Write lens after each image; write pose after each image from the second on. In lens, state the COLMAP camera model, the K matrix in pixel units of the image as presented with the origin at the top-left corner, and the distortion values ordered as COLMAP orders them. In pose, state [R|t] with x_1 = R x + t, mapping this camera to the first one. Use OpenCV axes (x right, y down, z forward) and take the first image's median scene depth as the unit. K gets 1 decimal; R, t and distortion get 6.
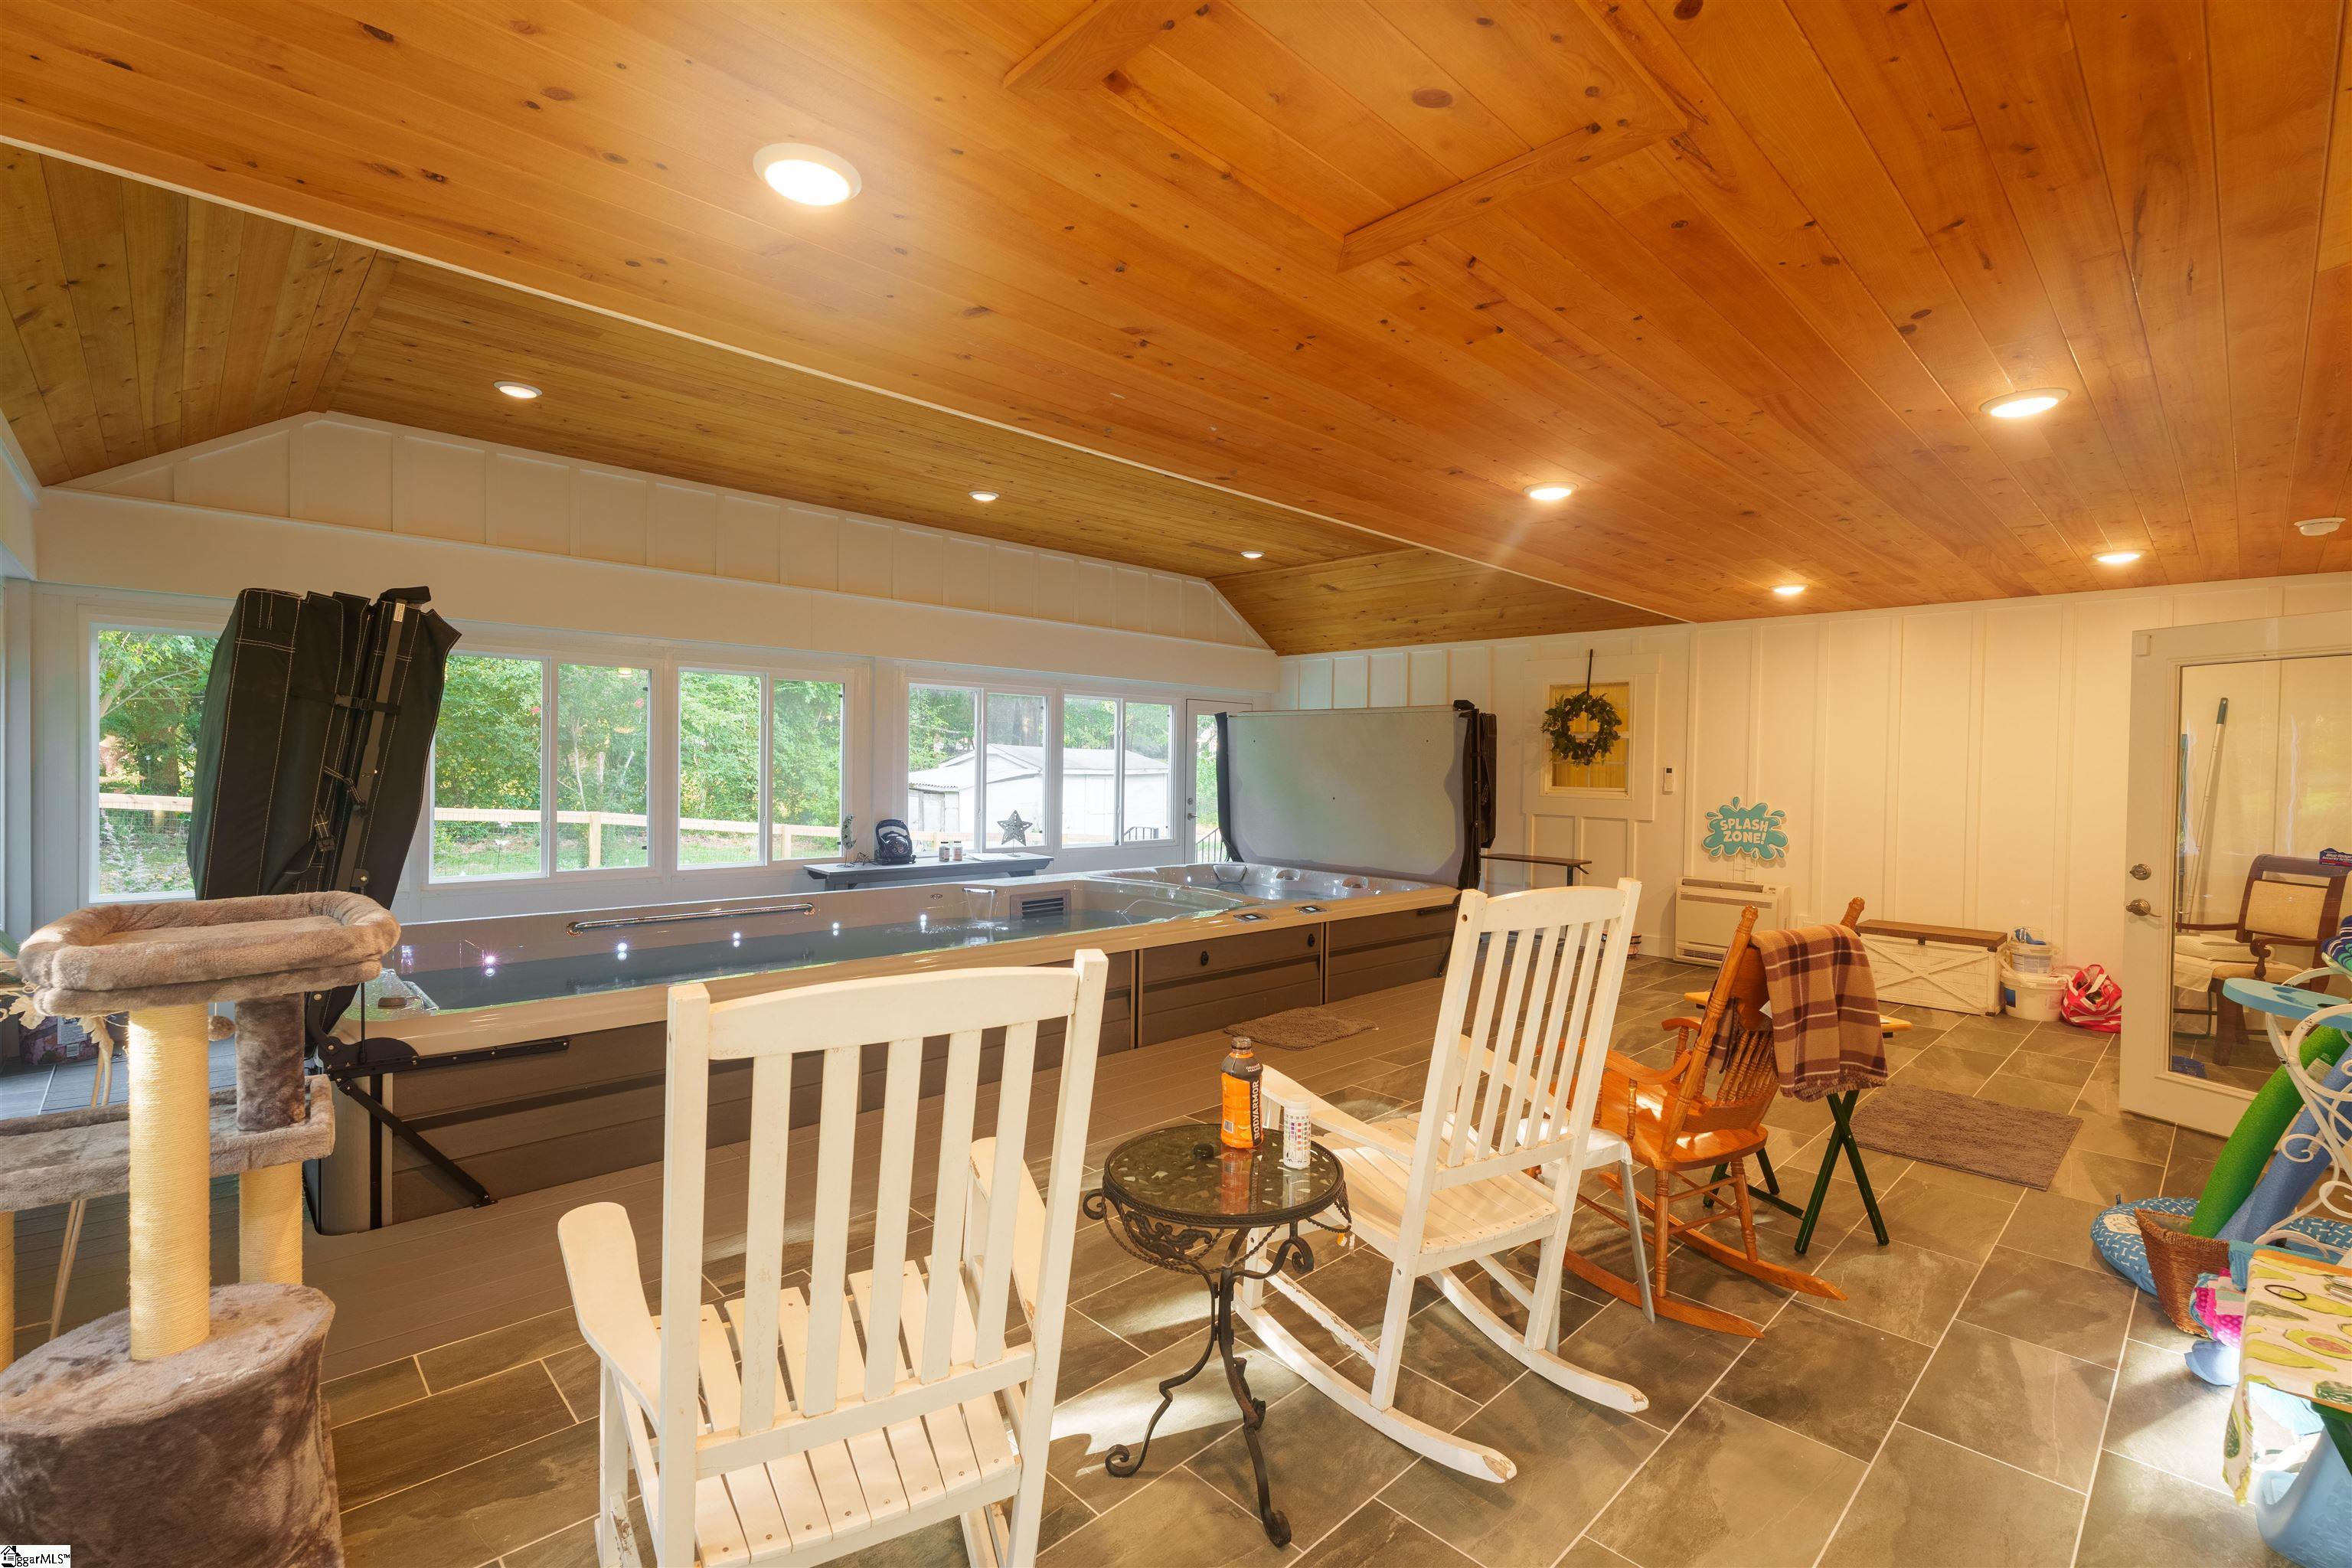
lens RADIAL K [[1039.8, 0, 1176.0], [0, 1039.8, 784.0], [0, 0, 1]] dist [0.003703, -0.000134]
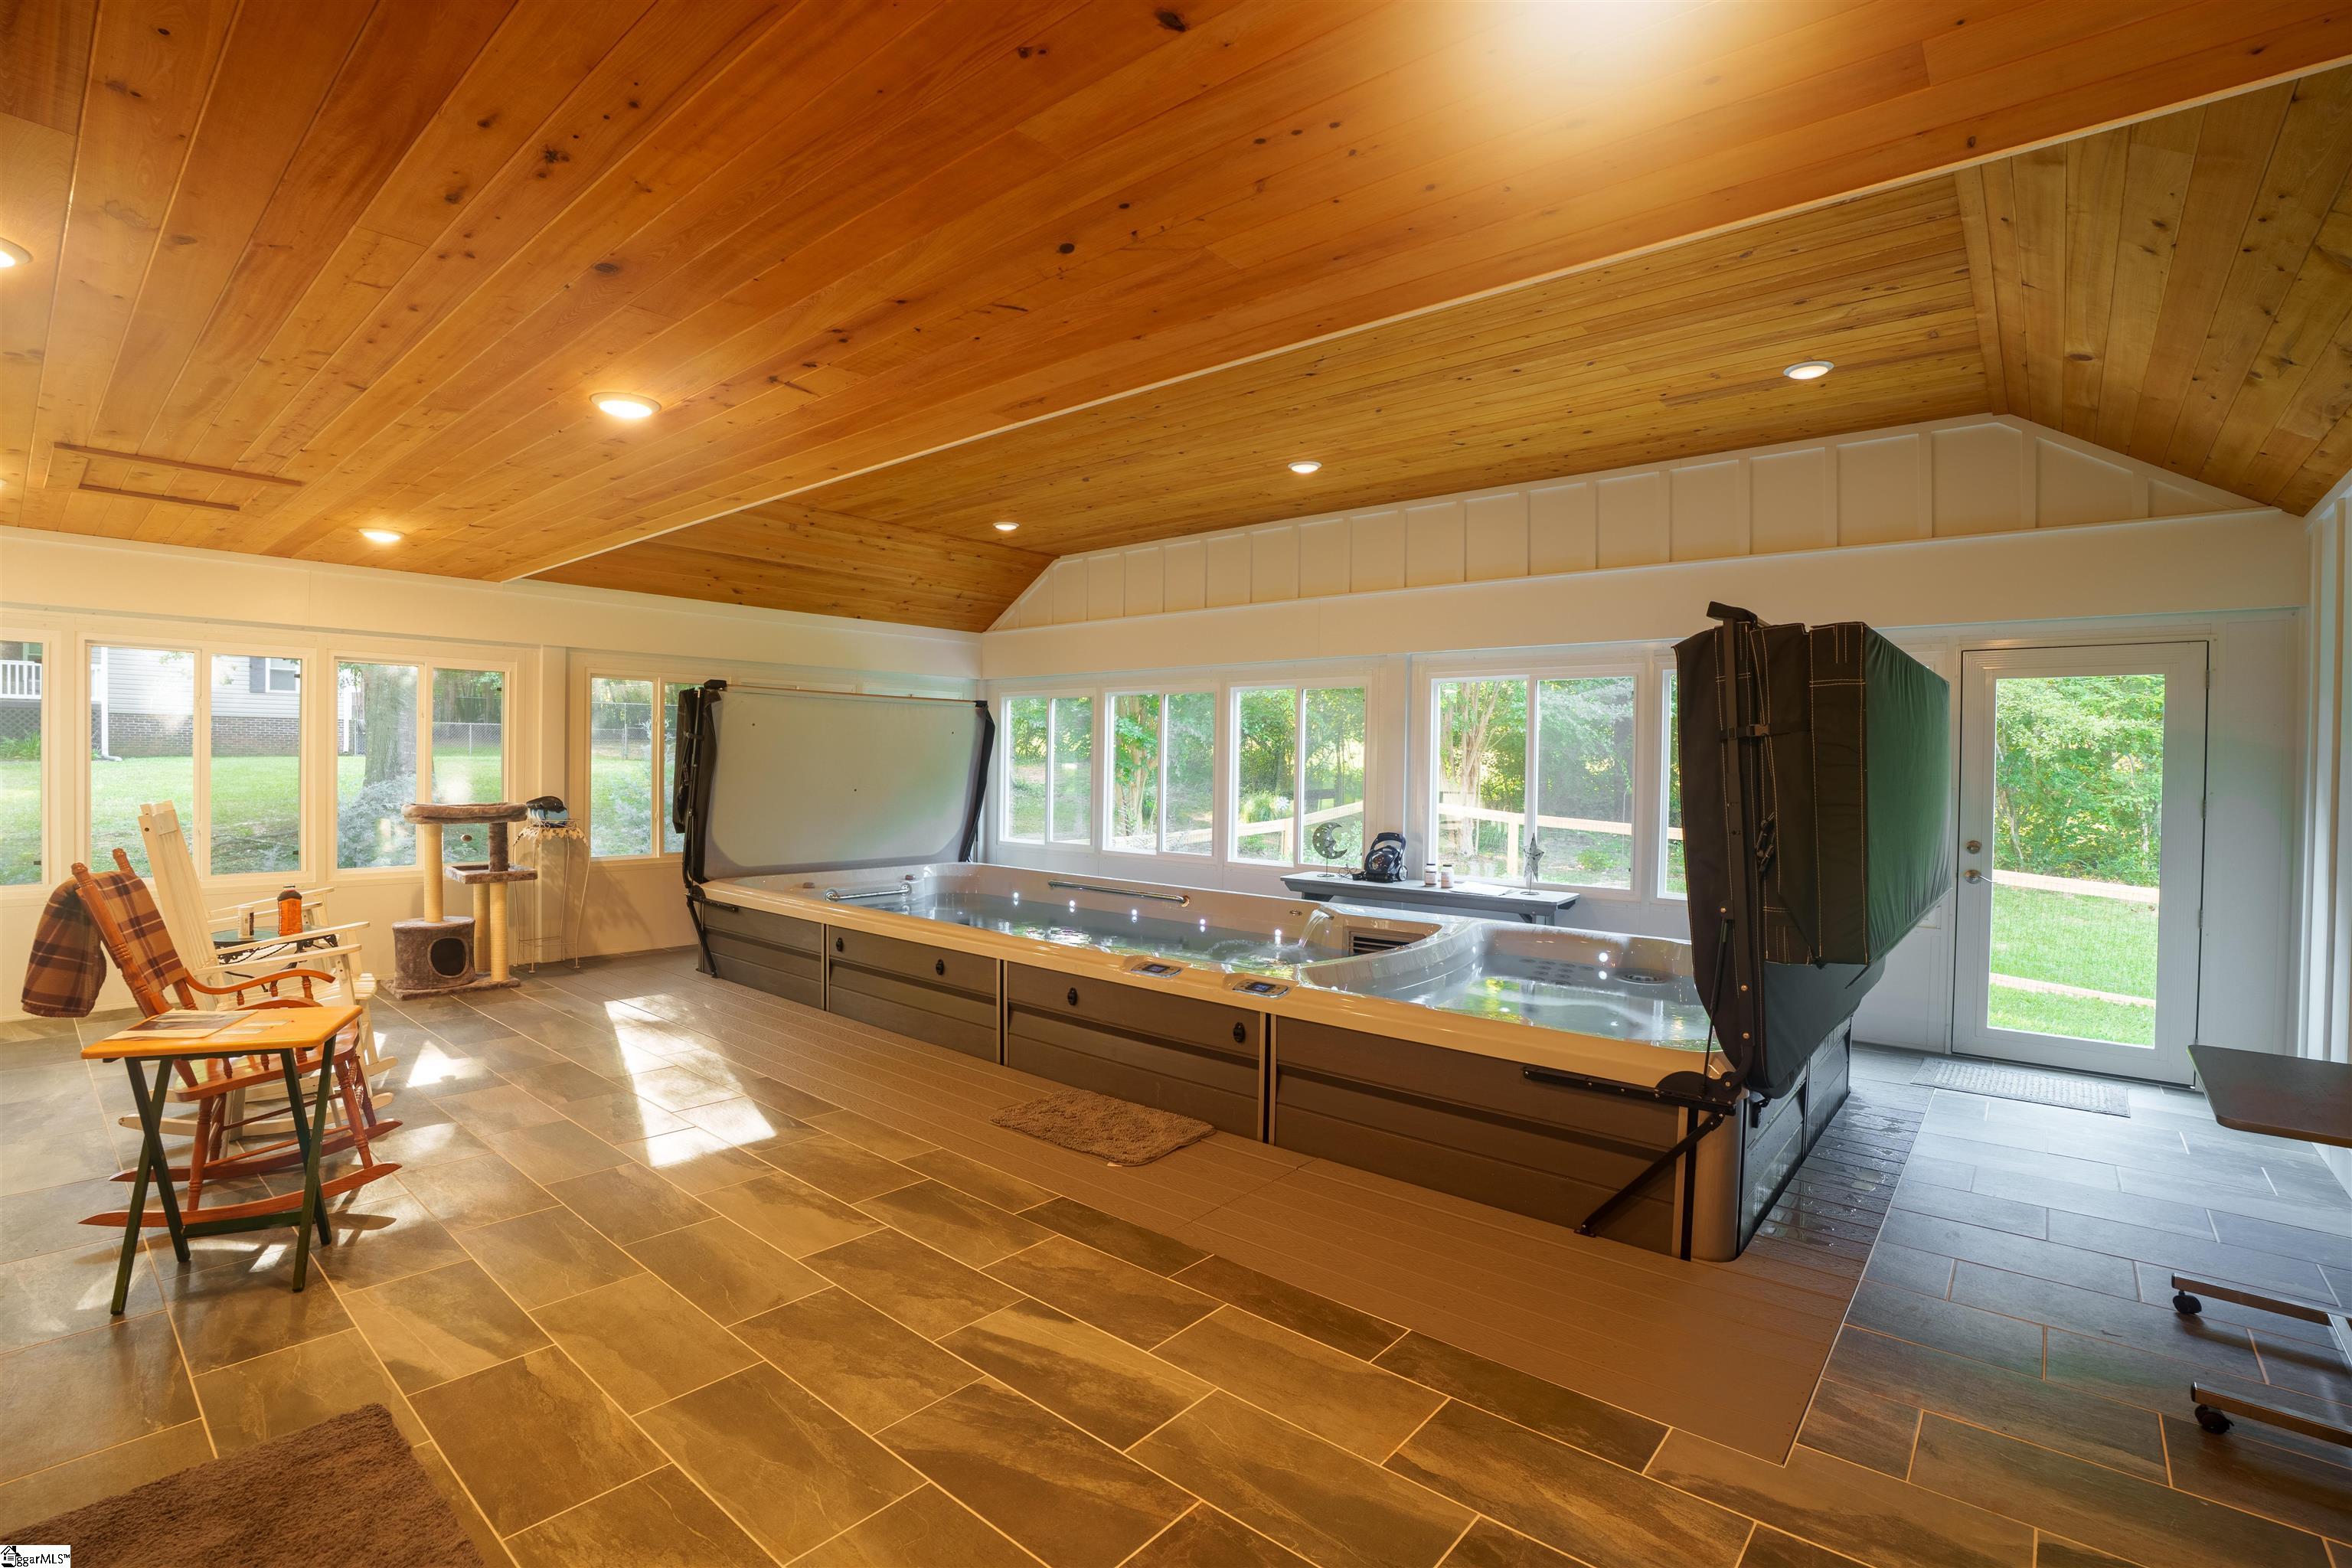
lens RADIAL K [[1092.4, 0, 1176.0], [0, 1092.4, 784.0], [0, 0, 1]] dist [-0.060974, 0.000673]
pose [[0.091334, 0.003854, -0.995813, 0.670598], [-0.032838, 0.999460, 0.000857, -0.003243], [0.995279, 0.032623, 0.091412, 0.747397]]
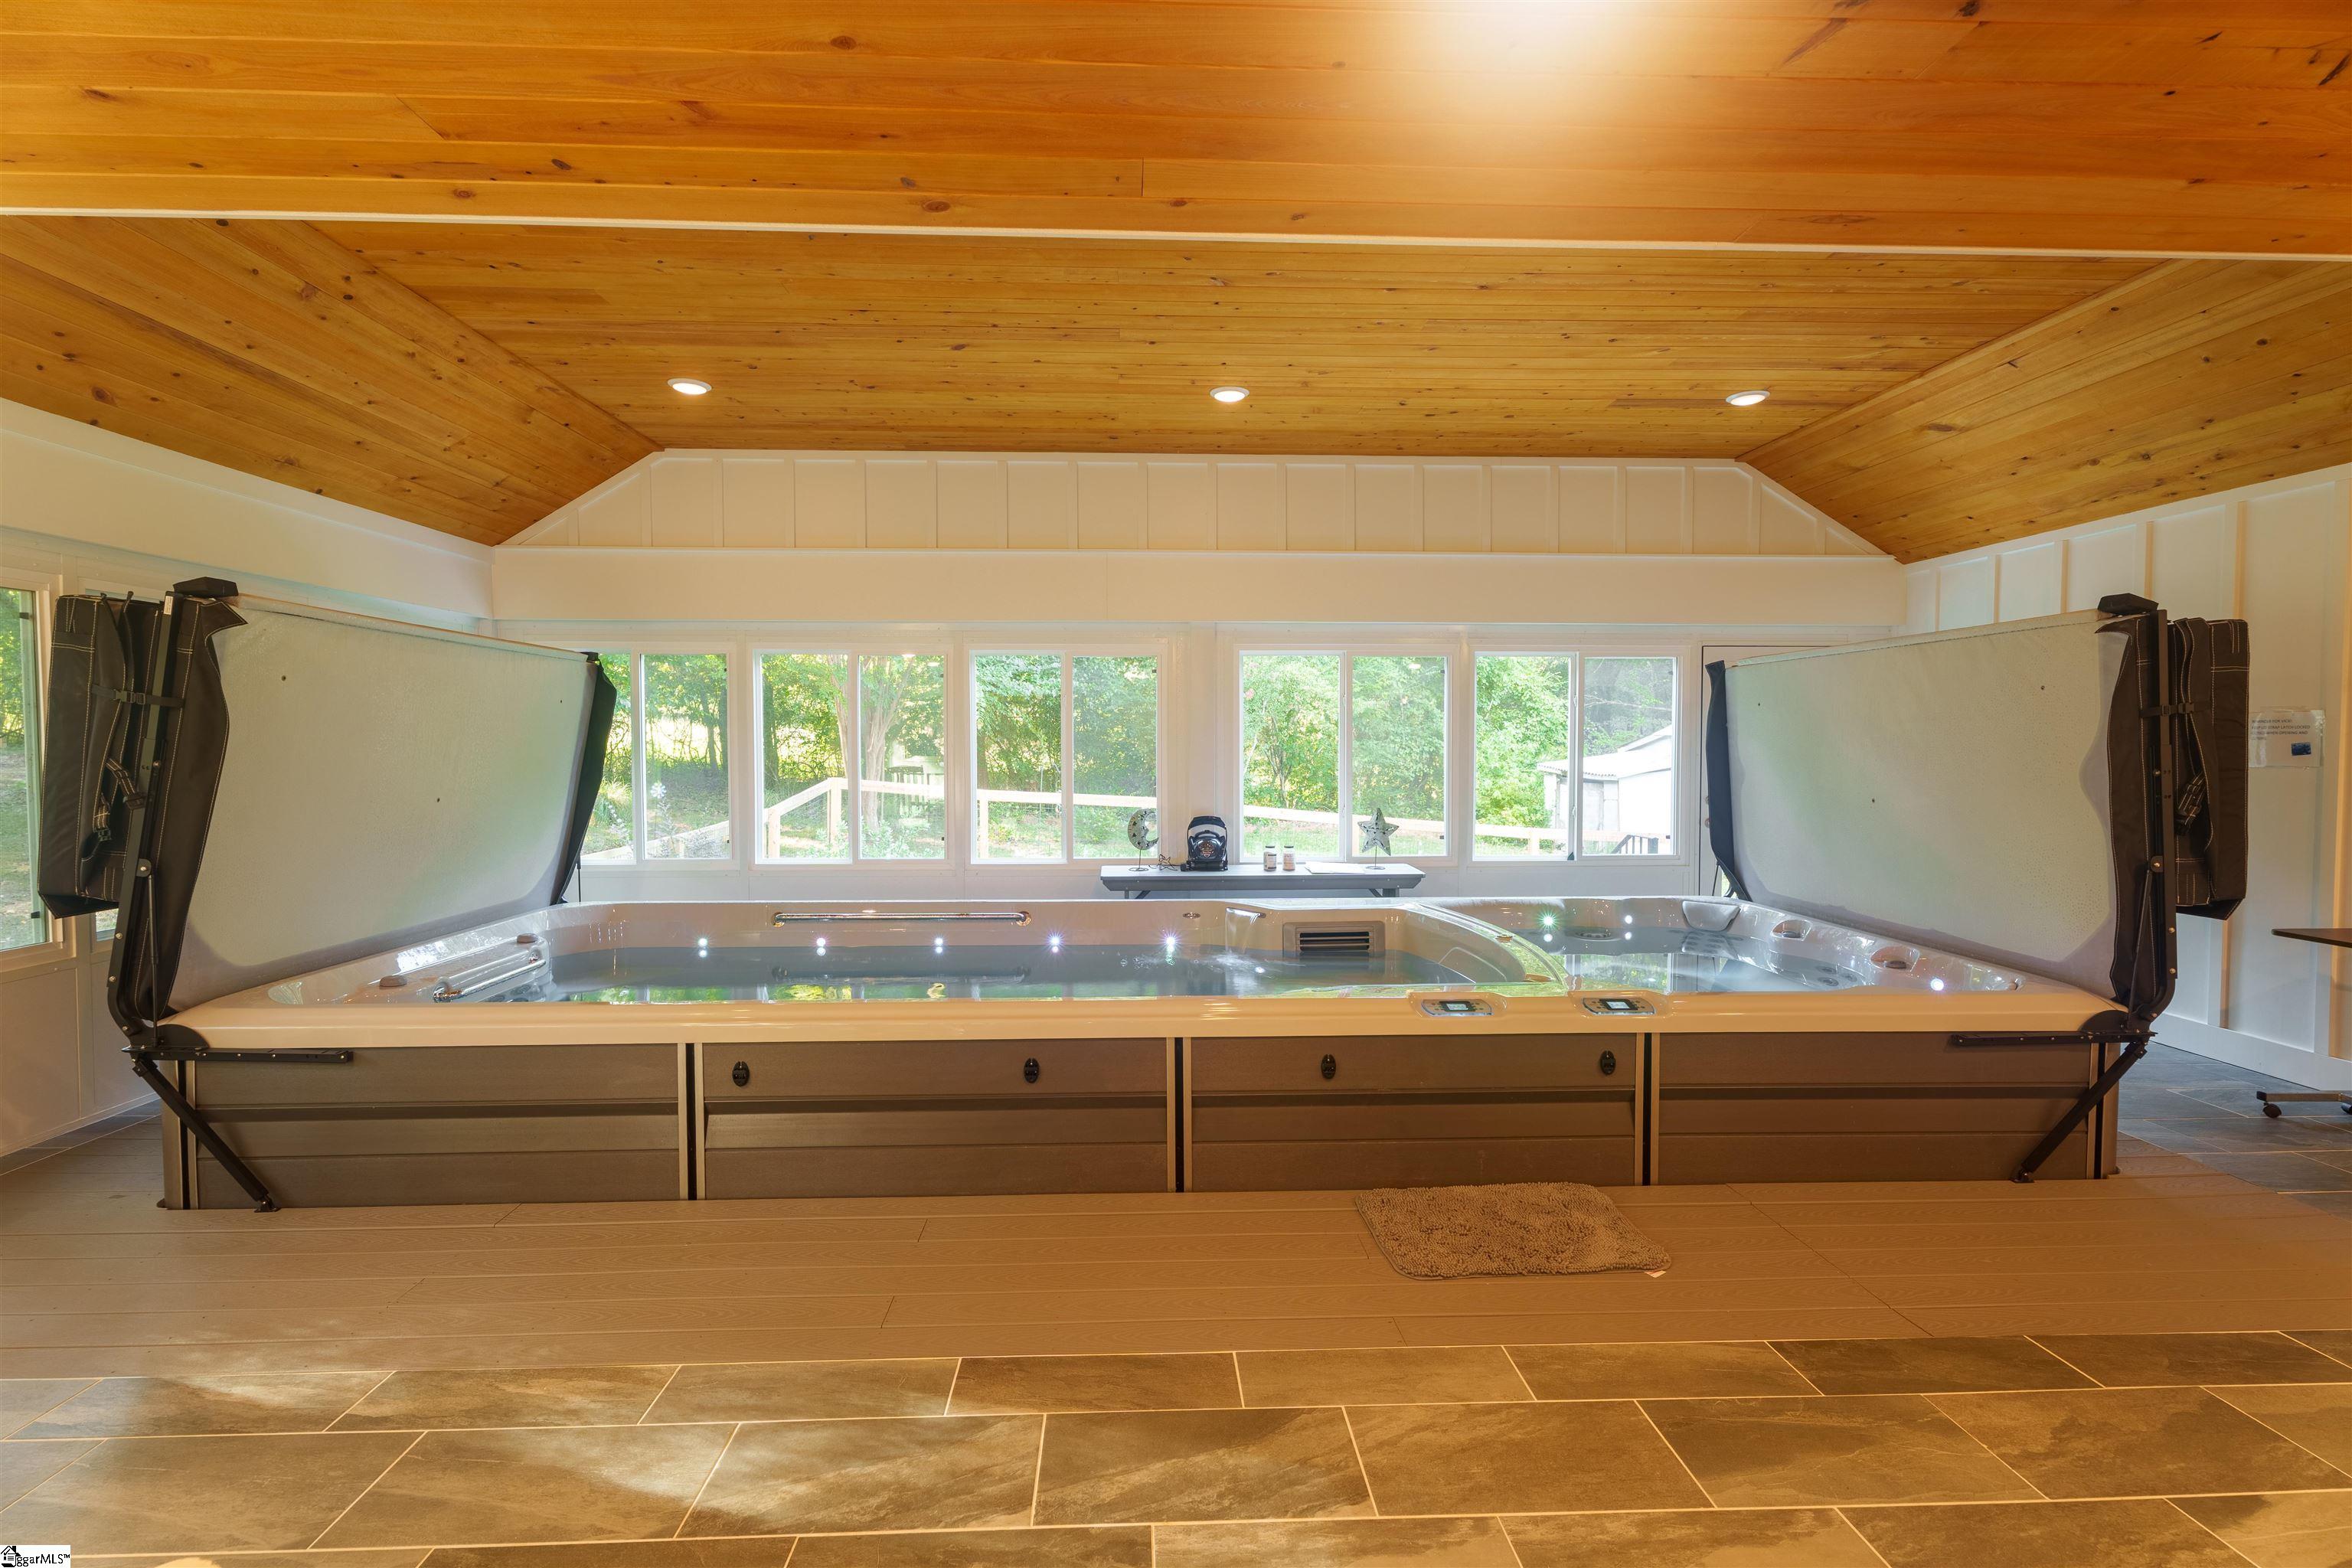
lens RADIAL K [[1039.8, 0, 1176.0], [0, 1039.8, 784.0], [0, 0, 1]] dist [0.003703, -0.000134]
pose [[0.746372, 0.008167, -0.665479, 0.269376], [-0.000293, 0.999929, 0.011944, -0.002048], [0.665529, -0.008720, 0.746321, 0.371977]]
